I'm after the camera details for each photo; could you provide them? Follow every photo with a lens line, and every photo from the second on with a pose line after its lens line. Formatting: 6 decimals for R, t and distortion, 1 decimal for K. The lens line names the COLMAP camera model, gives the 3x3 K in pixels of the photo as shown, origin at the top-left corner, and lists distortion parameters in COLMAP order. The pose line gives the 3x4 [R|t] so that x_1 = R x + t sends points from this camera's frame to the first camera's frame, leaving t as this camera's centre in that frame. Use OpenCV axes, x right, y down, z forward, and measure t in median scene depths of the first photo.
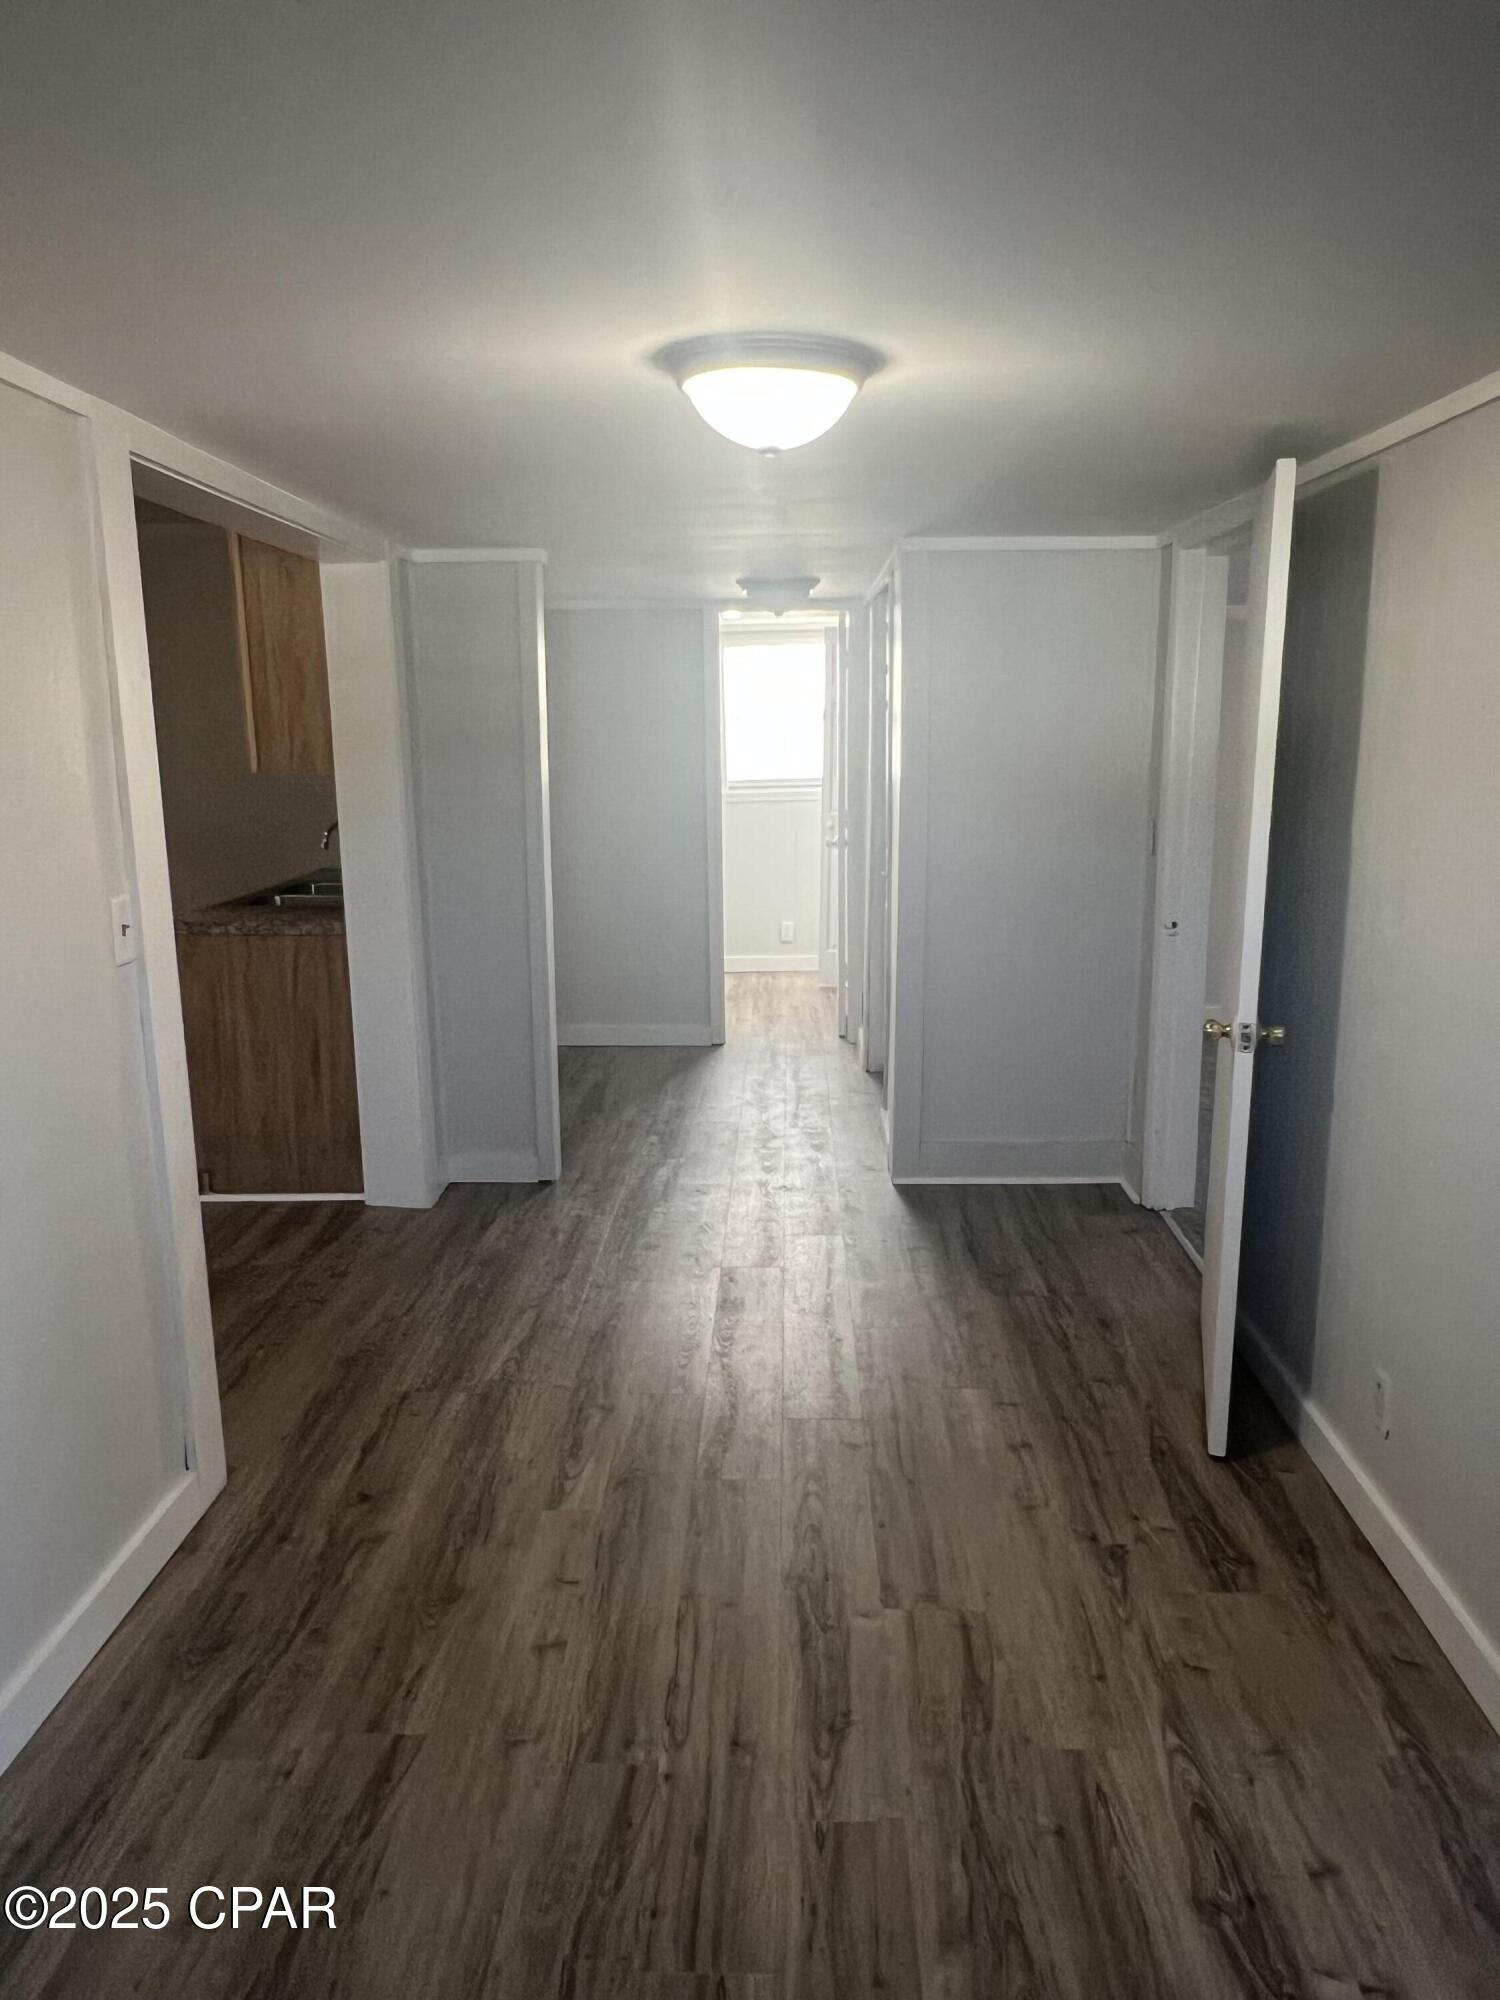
lens RADIAL K [[1491.9, 0, 750.0], [0, 1491.9, 1000.0], [0, 0, 1]] dist [-0.008684, -0.007044]
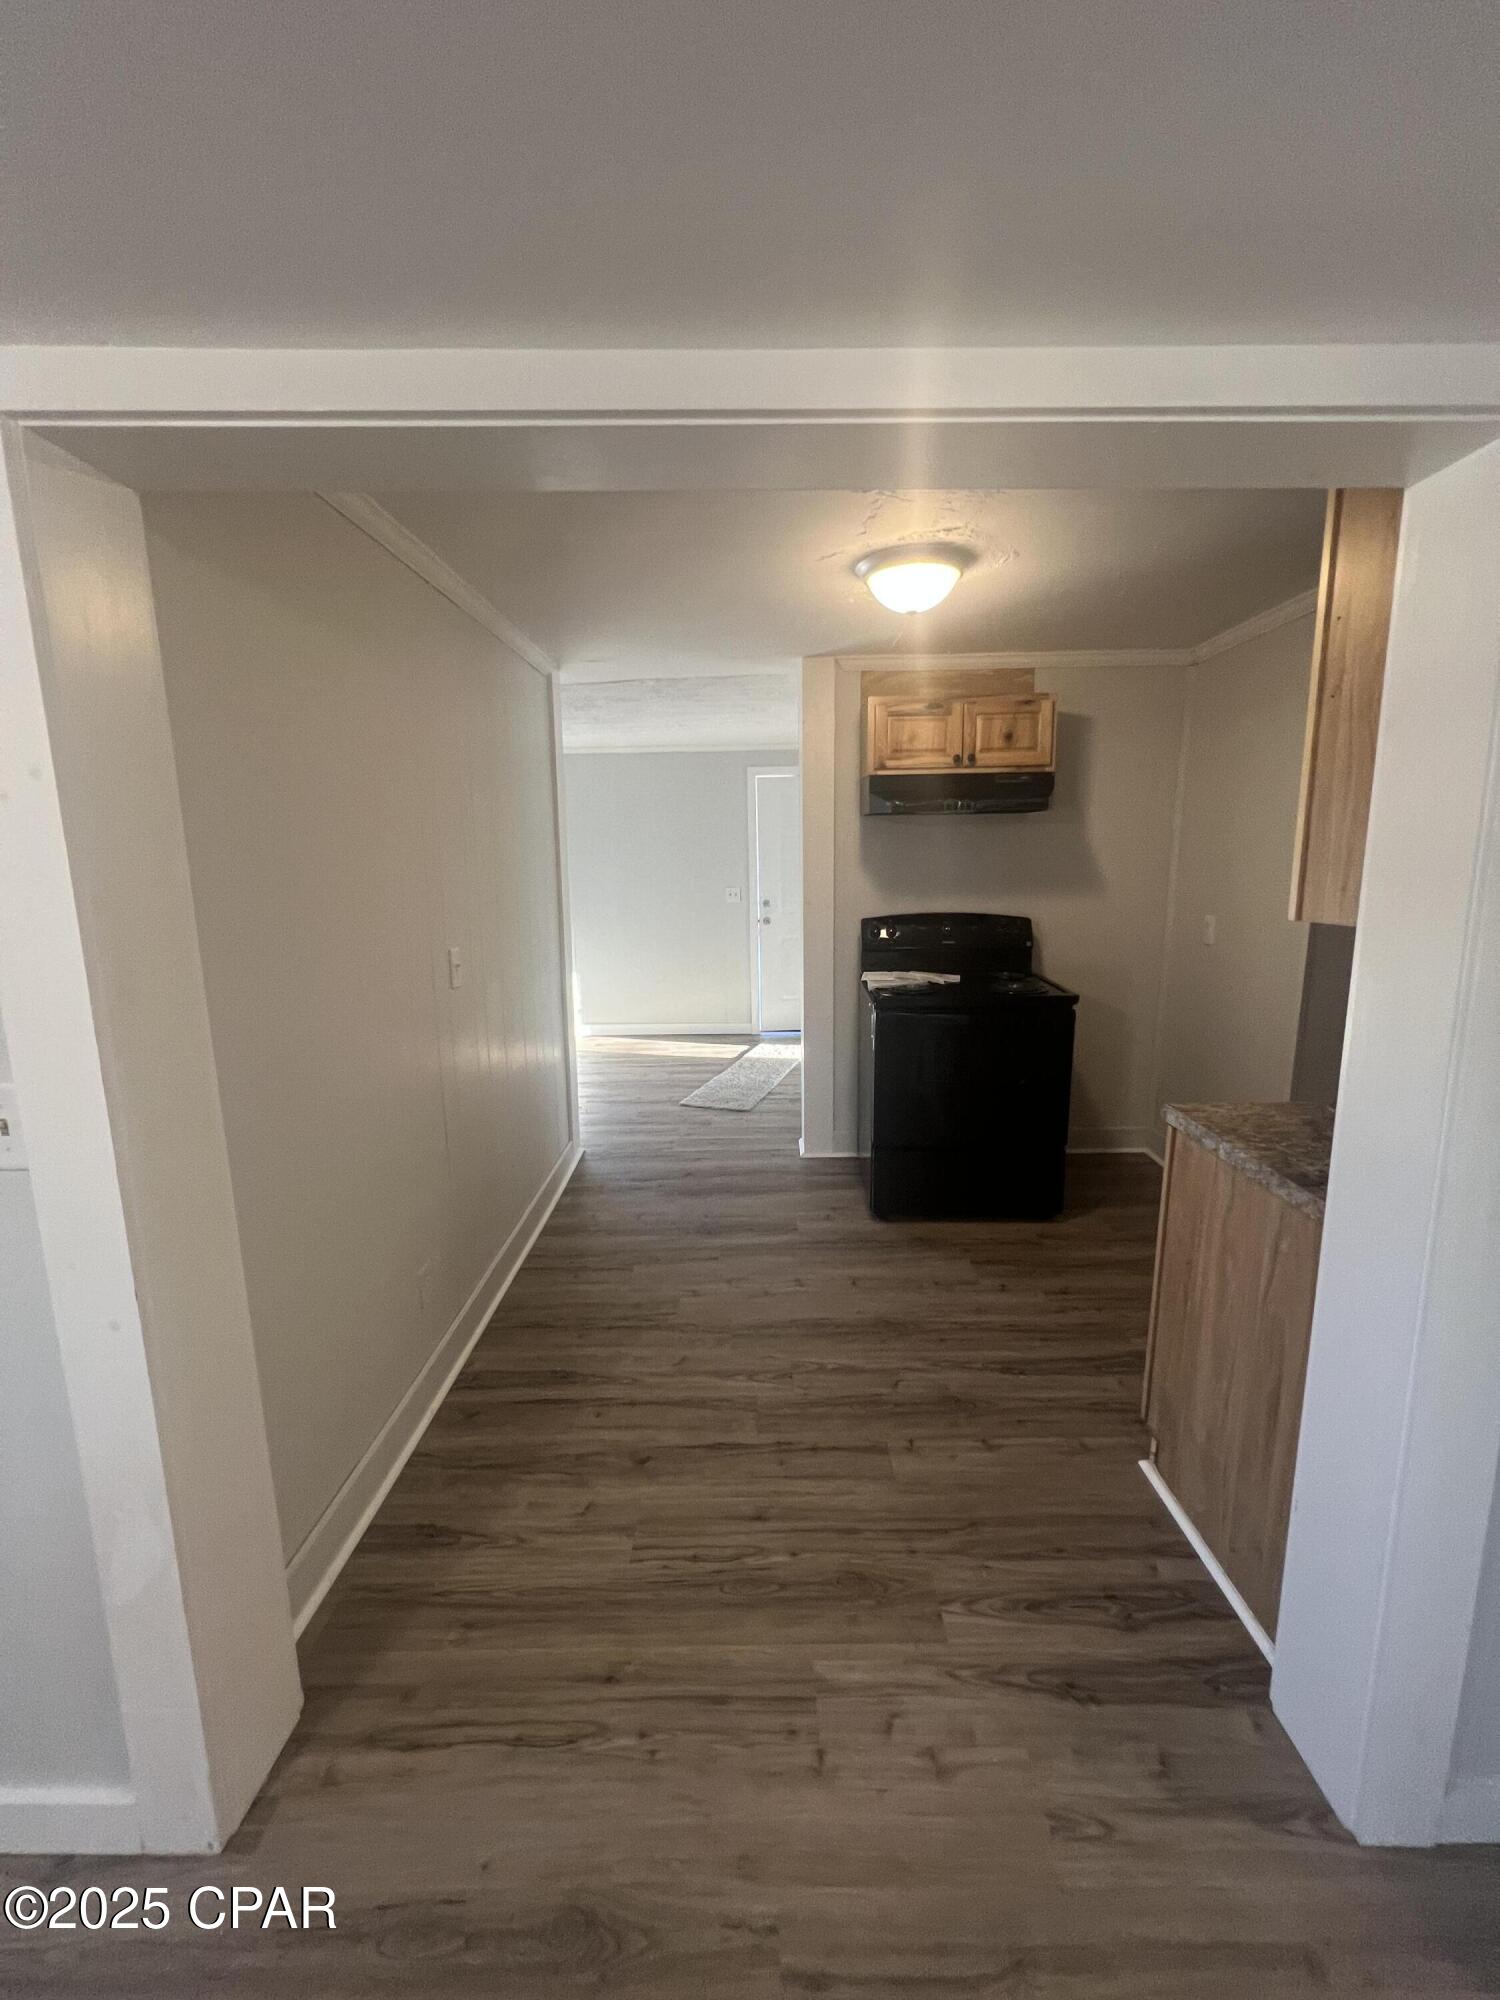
lens RADIAL K [[800.4, 0, 760.1], [0, 800.4, 1001.2], [0, 0, 1]] dist [-0.000769, 0.000197]
pose [[0.027659, 0.189521, -0.981487, -0.031946], [-0.172889, 0.967973, 0.182039, -0.242746], [0.984553, 0.164654, 0.059539, 1.330179]]
